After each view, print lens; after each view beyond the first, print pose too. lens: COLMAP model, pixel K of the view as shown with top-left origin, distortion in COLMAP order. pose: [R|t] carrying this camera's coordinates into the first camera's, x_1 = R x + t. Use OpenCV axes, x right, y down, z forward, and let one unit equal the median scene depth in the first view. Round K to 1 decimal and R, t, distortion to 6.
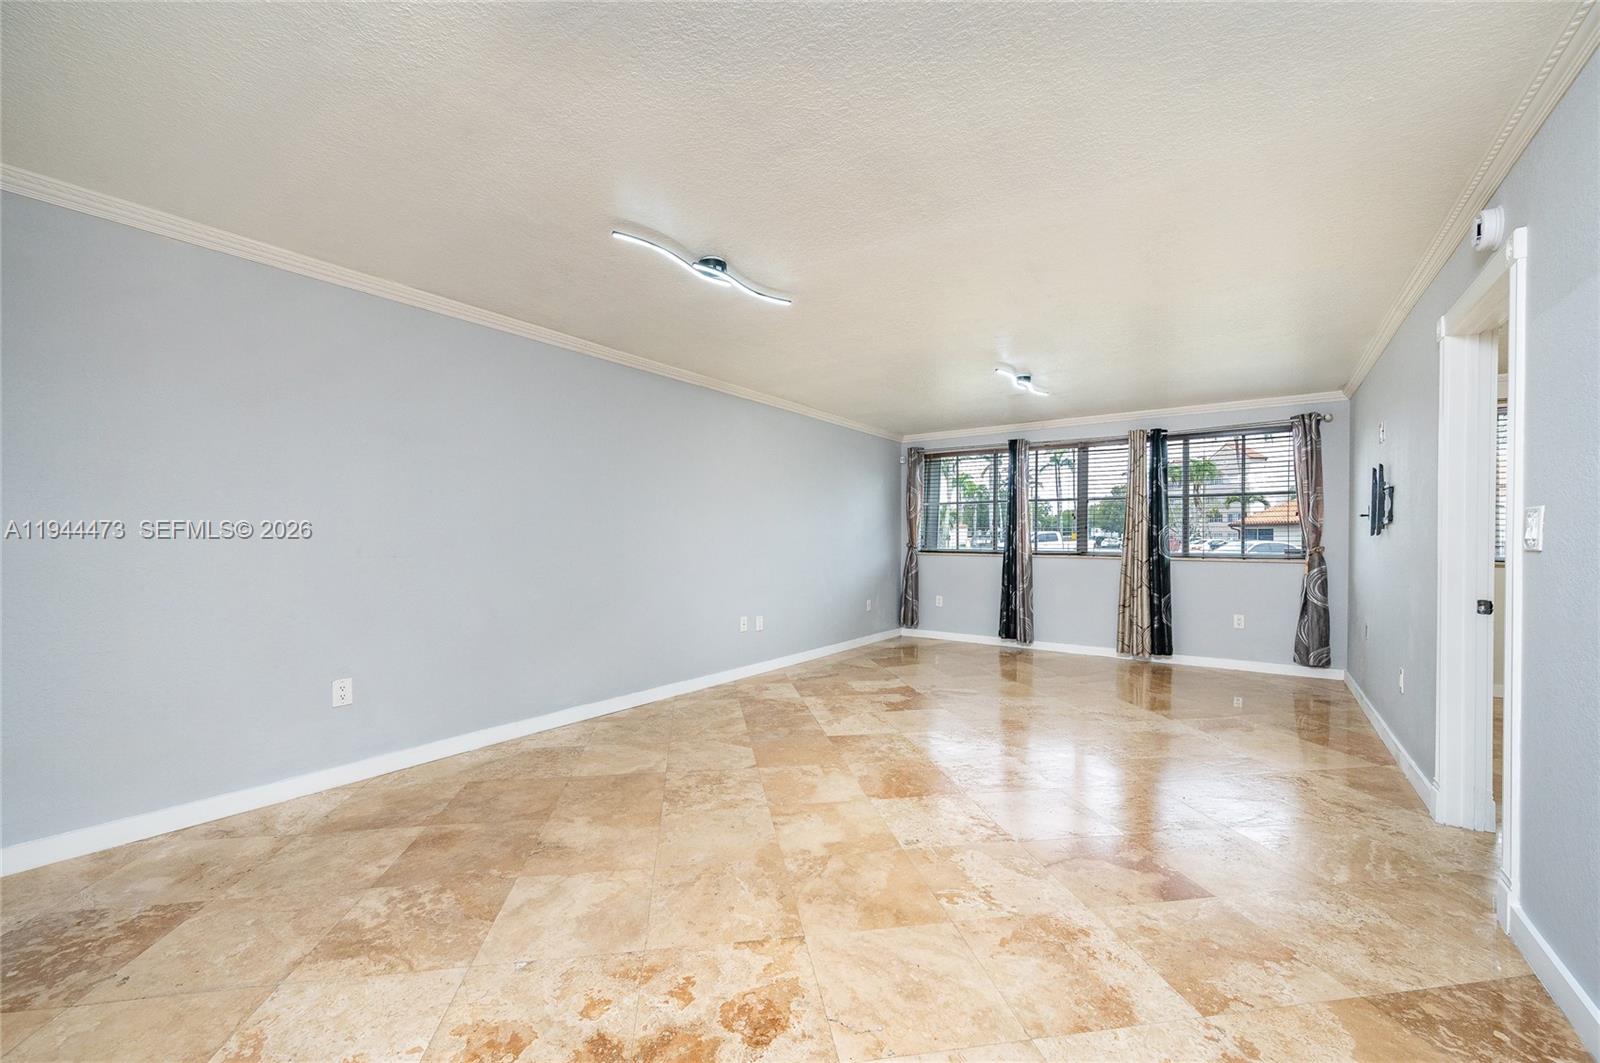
lens RADIAL K [[658.8, 0, 782.2], [0, 658.8, 534.4], [0, 0, 1]] dist [0.000527, 0.000874]
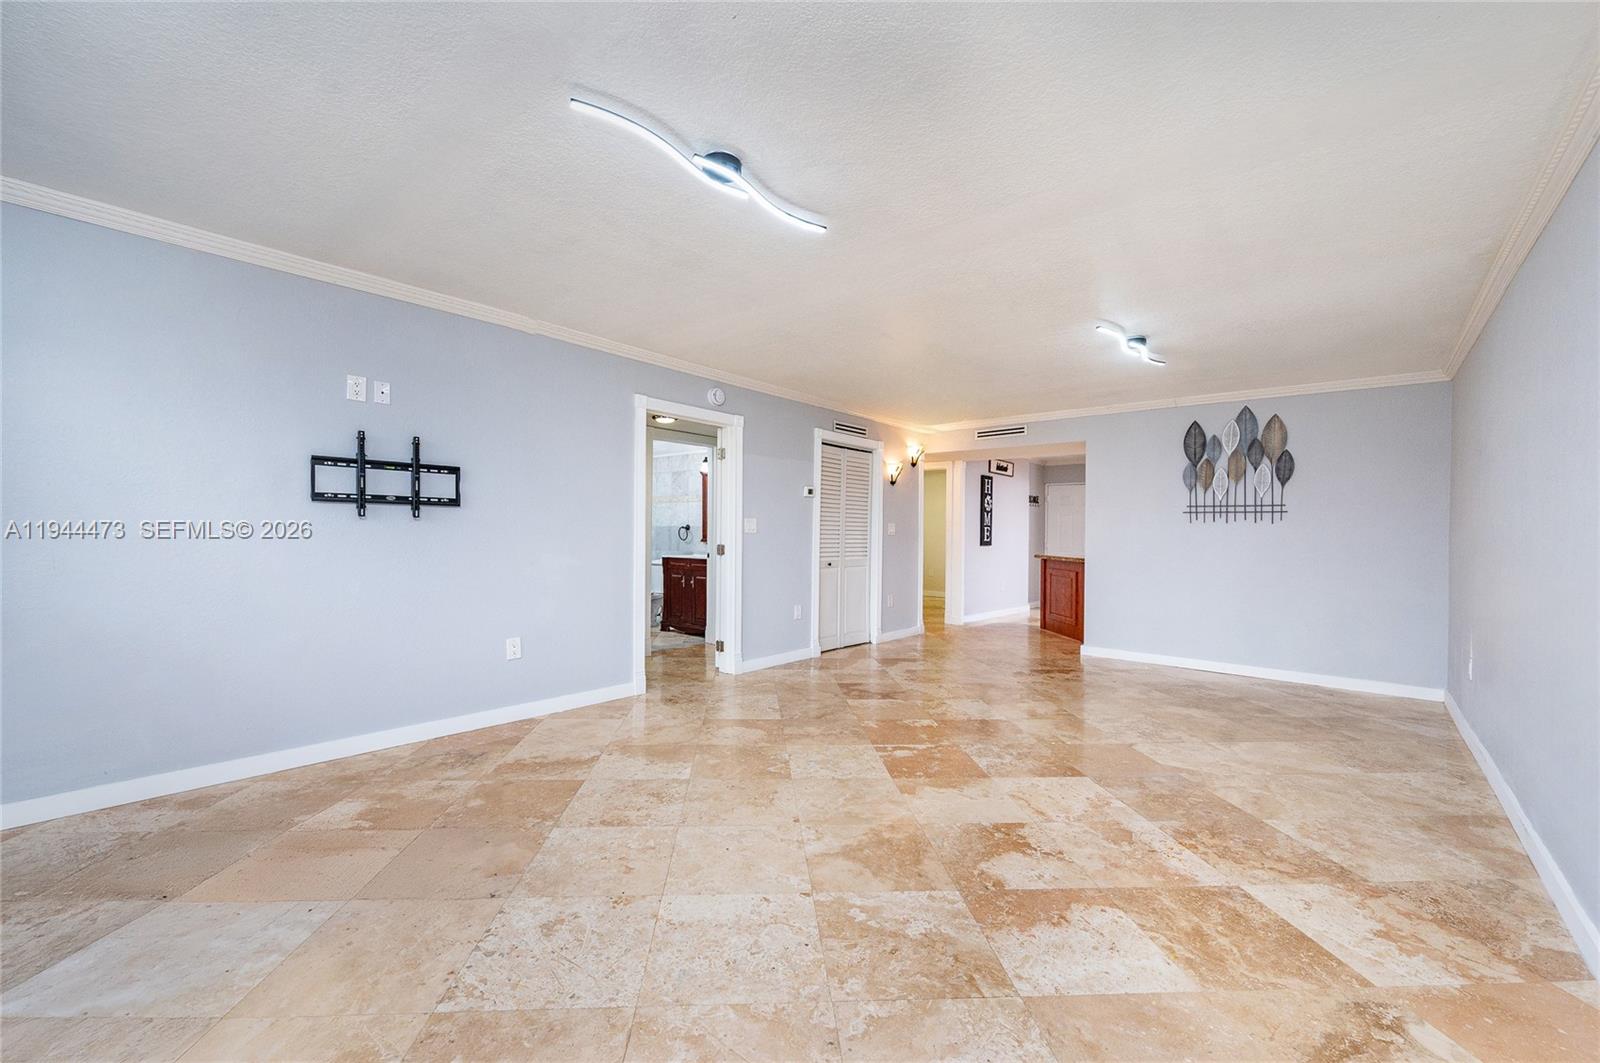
lens RADIAL K [[660.0, 0, 762.9], [0, 660.0, 525.5], [0, 0, 1]] dist [0.003597, -0.000847]
pose [[-0.993552, -0.018609, 0.111844, 0.305681], [-0.020173, 0.999714, -0.012876, 0.018324], [-0.111573, -0.015049, -0.993642, 1.508376]]
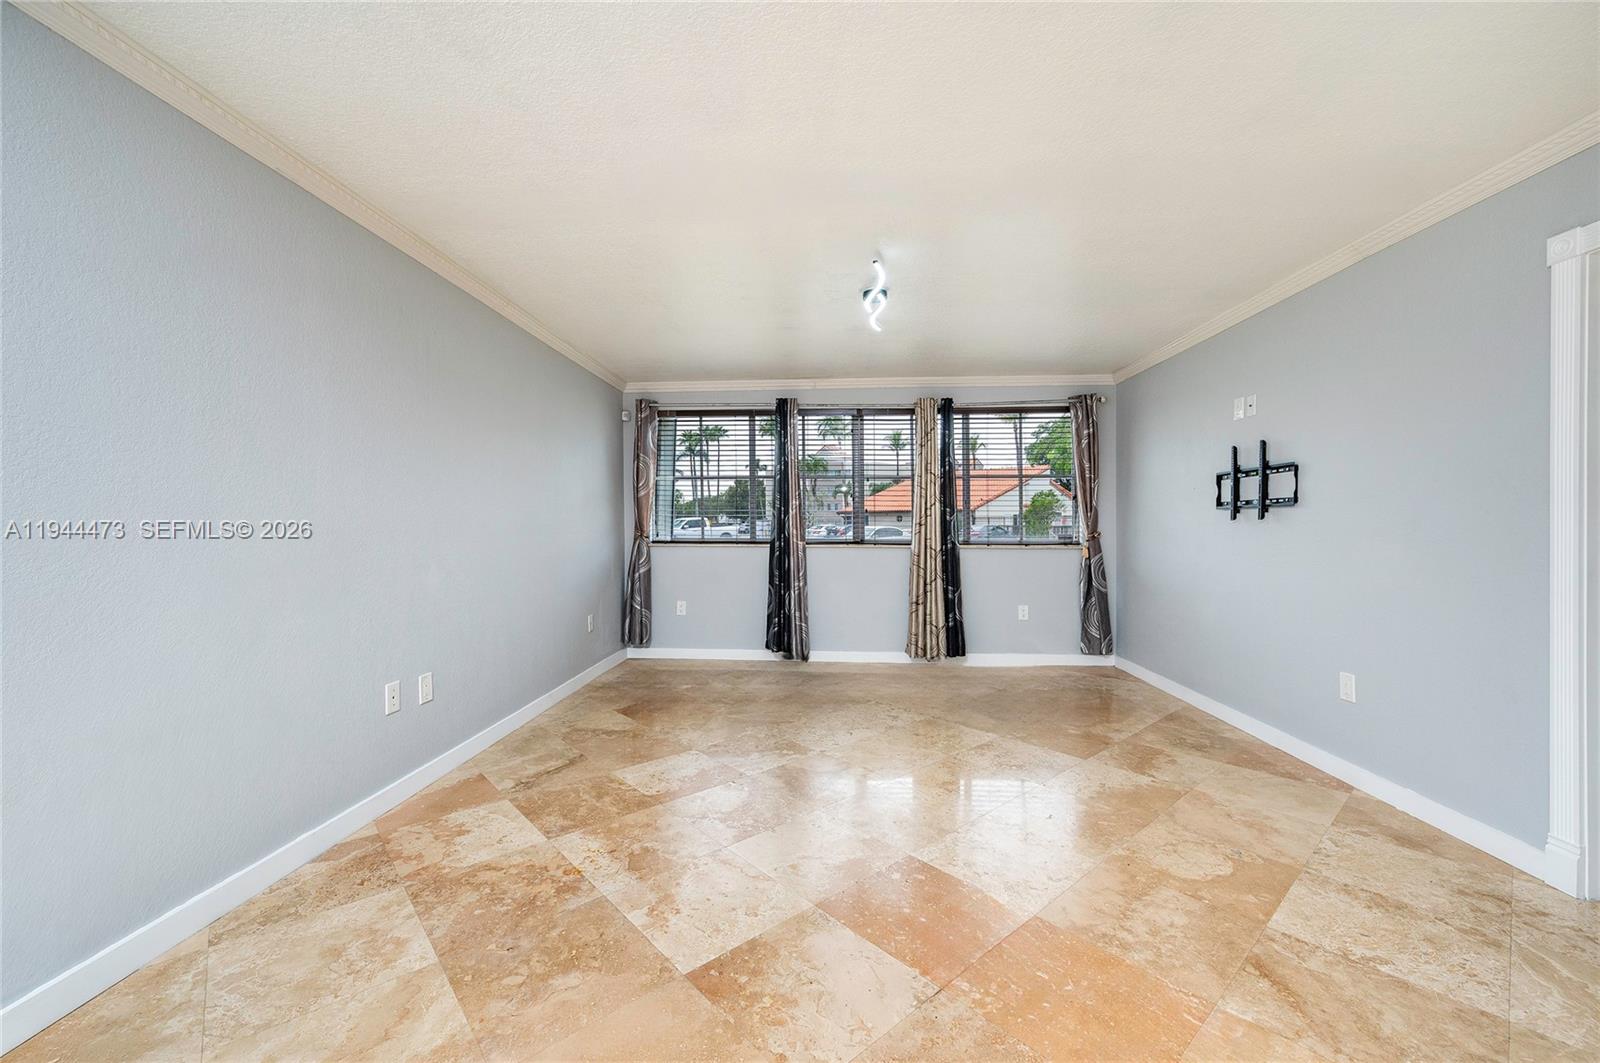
lens RADIAL K [[658.8, 0, 808.9], [0, 658.8, 525.9], [0, 0, 1]] dist [0.000527, 0.000874]
pose [[0.833340, -0.000682, 0.552760, -0.084046], [-0.002315, 0.999986, 0.004723, 0.007356], [-0.552756, -0.005215, 0.833327, 0.487938]]
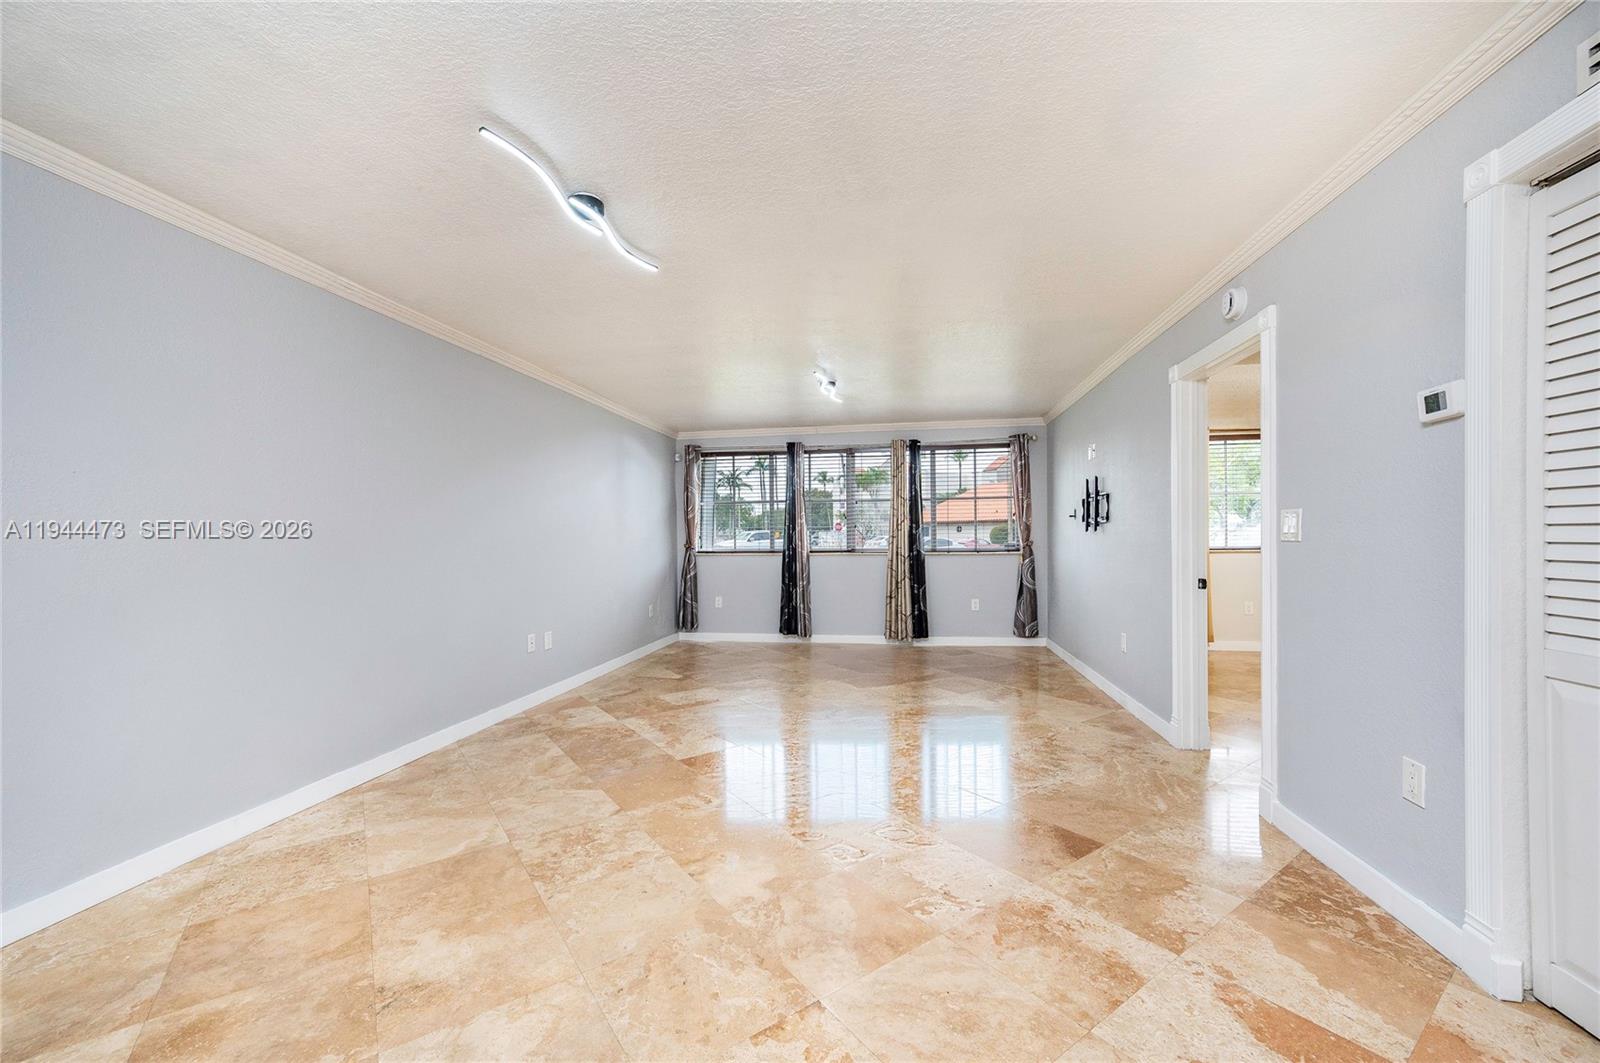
lens RADIAL K [[658.8, 0, 811.0], [0, 658.8, 537.7], [0, 0, 1]] dist [0.000527, 0.000874]
pose [[0.886981, -0.013373, 0.461612, -0.149621], [0.011203, 0.999910, 0.007441, -0.001907], [-0.461669, -0.001428, 0.887051, 0.097013]]
